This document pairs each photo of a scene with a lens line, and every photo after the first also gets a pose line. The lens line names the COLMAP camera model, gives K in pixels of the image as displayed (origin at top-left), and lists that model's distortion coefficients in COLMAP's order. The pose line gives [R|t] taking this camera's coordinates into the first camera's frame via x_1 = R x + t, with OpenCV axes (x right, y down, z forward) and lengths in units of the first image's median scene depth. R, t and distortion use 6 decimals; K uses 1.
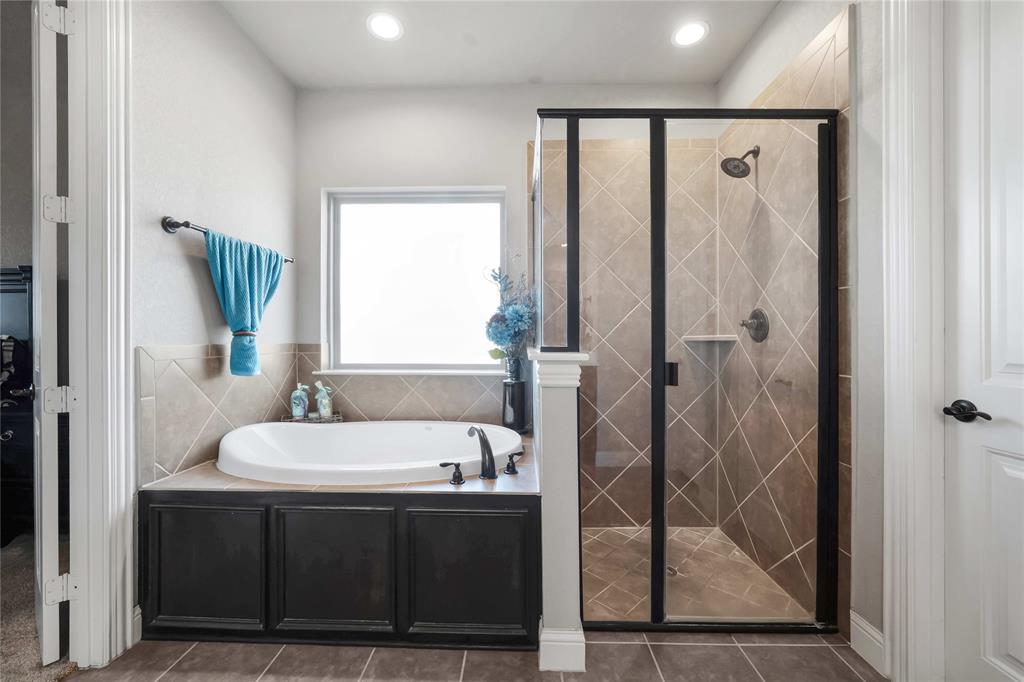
lens RADIAL K [[409.0, 0, 515.1], [0, 409.0, 337.8], [0, 0, 1]] dist [-0.002971, 0.000481]
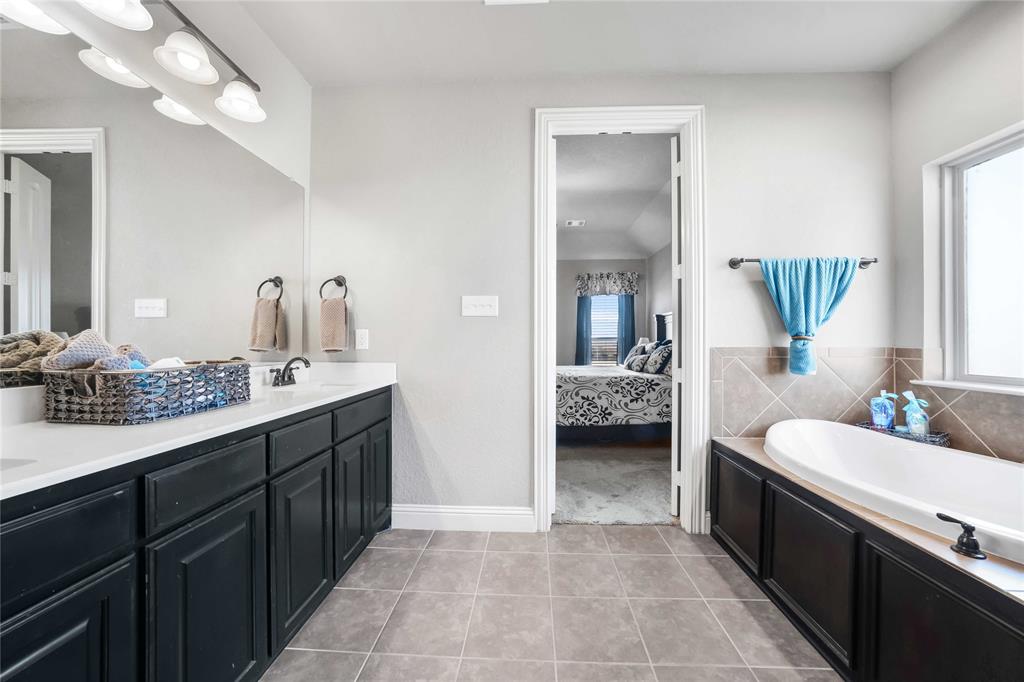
lens RADIAL K [[372.5, 0, 516.8], [0, 372.5, 342.1], [0, 0, 1]] dist [-0.000287, 0.001050]
pose [[-0.018096, -0.001996, -0.999834, 0.416530], [0.000584, 0.999998, -0.002007, 0.002816], [0.999836, -0.000620, -0.018095, 0.220977]]
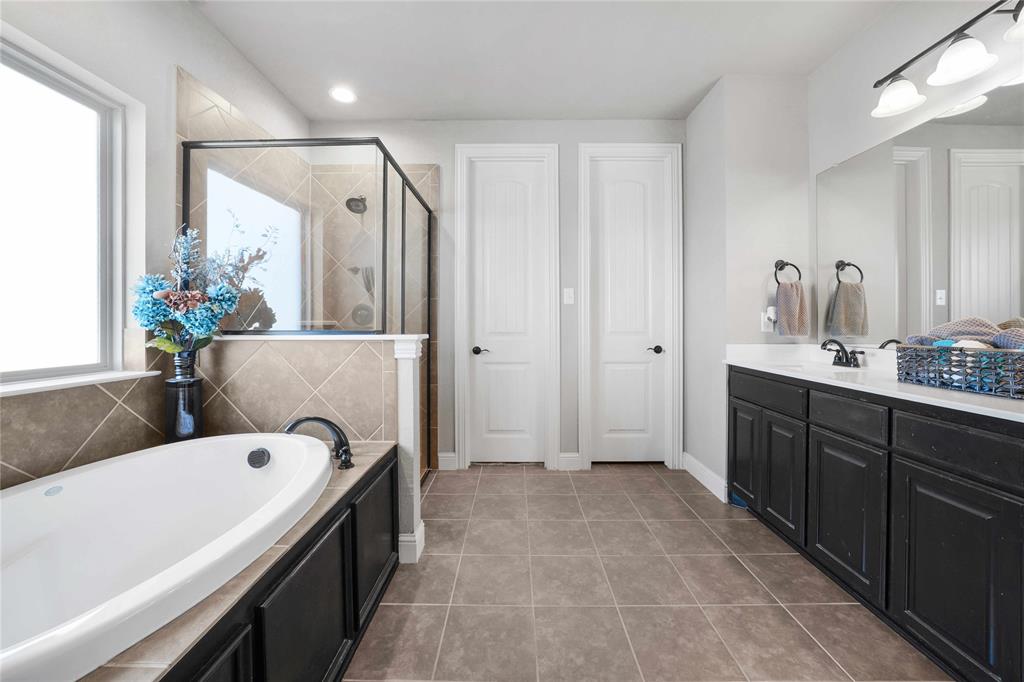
lens RADIAL K [[372.5, 0, 513.8], [0, 372.5, 330.2], [0, 0, 1]] dist [-0.000287, 0.001050]
pose [[-0.012086, -0.014511, 0.999822, -0.908771], [0.000852, 0.999894, 0.014522, 0.006437], [-0.999927, 0.001027, -0.012073, 0.521548]]
